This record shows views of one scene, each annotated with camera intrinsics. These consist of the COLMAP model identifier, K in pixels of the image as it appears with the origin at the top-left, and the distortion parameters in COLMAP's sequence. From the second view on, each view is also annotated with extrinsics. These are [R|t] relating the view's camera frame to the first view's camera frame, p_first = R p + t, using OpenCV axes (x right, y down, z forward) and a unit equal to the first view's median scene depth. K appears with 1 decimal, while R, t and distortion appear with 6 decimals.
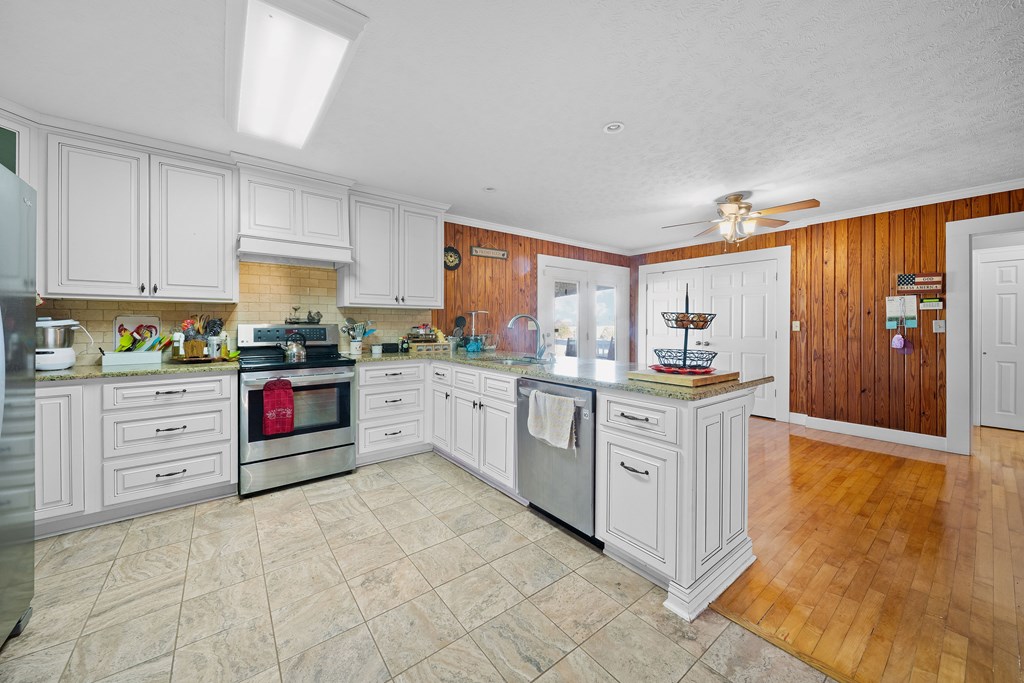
lens RADIAL K [[355.5, 0, 526.7], [0, 355.5, 323.1], [0, 0, 1]] dist [0.000686, -0.000897]
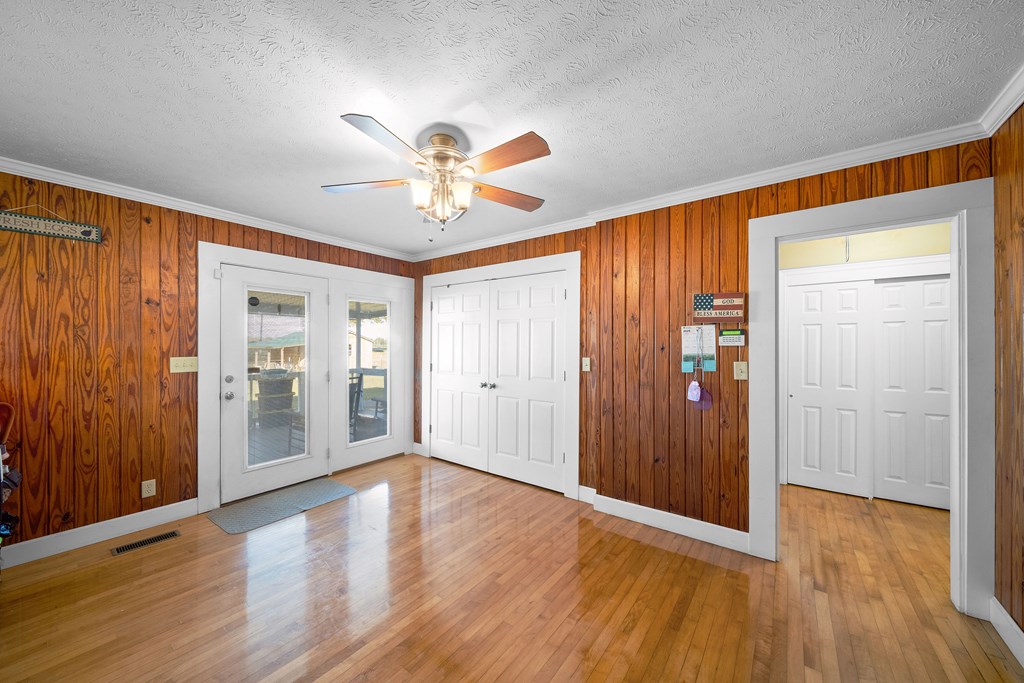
lens RADIAL K [[355.5, 0, 515.9], [0, 355.5, 342.9], [0, 0, 1]] dist [0.000686, -0.000897]
pose [[0.966616, 0.004733, 0.256184, 0.572158], [-0.003825, 0.999985, -0.004042, -0.040868], [-0.256200, 0.002927, 0.966619, 0.453188]]
